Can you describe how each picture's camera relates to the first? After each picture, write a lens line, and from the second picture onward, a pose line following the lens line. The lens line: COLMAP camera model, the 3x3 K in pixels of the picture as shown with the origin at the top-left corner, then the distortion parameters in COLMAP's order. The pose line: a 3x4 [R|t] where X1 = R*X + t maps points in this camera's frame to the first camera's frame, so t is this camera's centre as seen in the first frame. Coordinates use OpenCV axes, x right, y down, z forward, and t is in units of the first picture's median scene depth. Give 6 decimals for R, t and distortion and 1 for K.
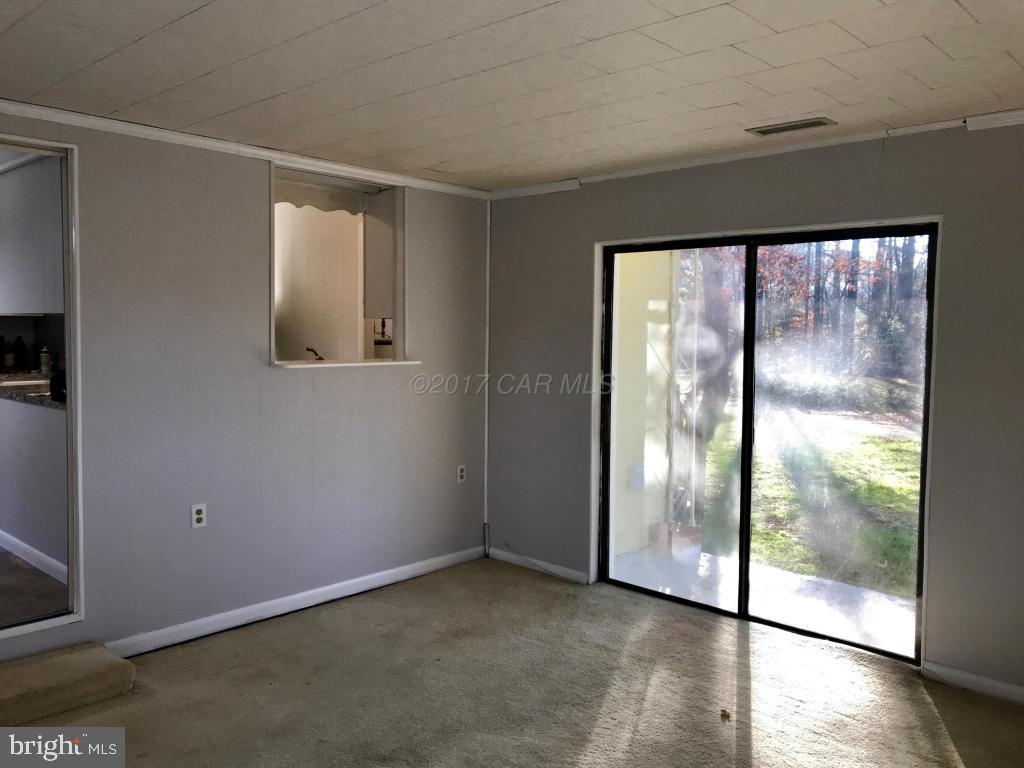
lens RADIAL K [[835.9, 0, 509.1], [0, 835.9, 378.5], [0, 0, 1]] dist [0.031225, -0.014052]
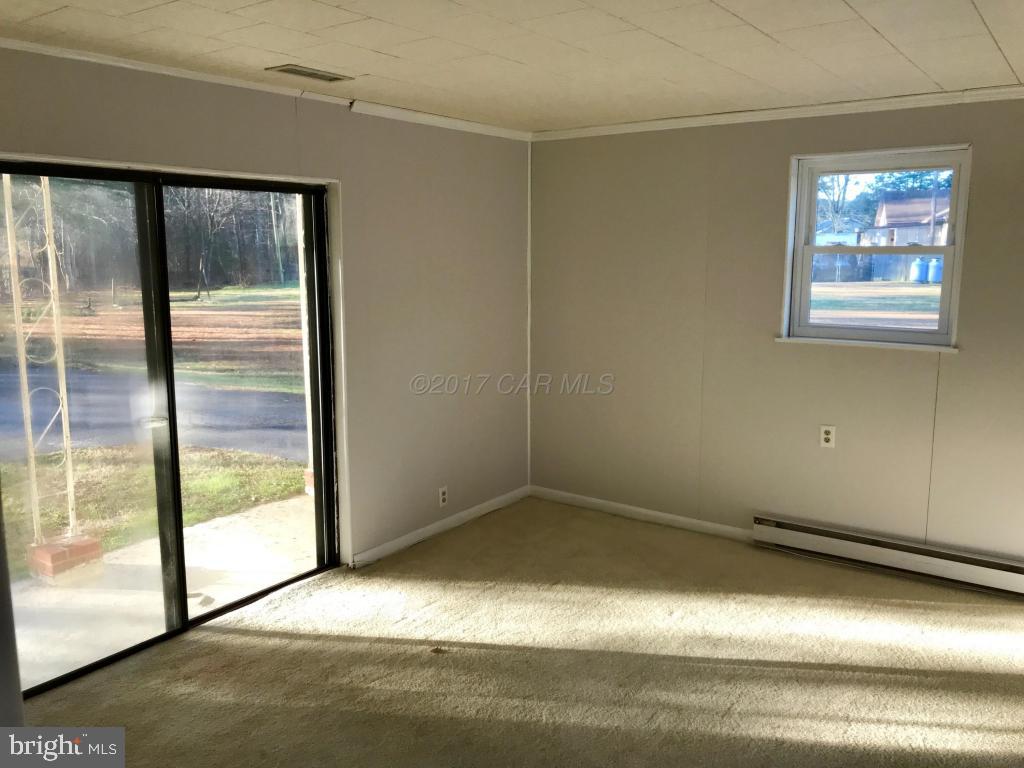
lens RADIAL K [[835.9, 0, 509.1], [0, 835.9, 378.5], [0, 0, 1]] dist [0.031225, -0.014052]
pose [[-0.125990, -0.168463, 0.977623, -0.656174], [0.067912, 0.981699, 0.177917, -0.111320], [-0.989704, 0.088808, -0.112243, 0.883405]]
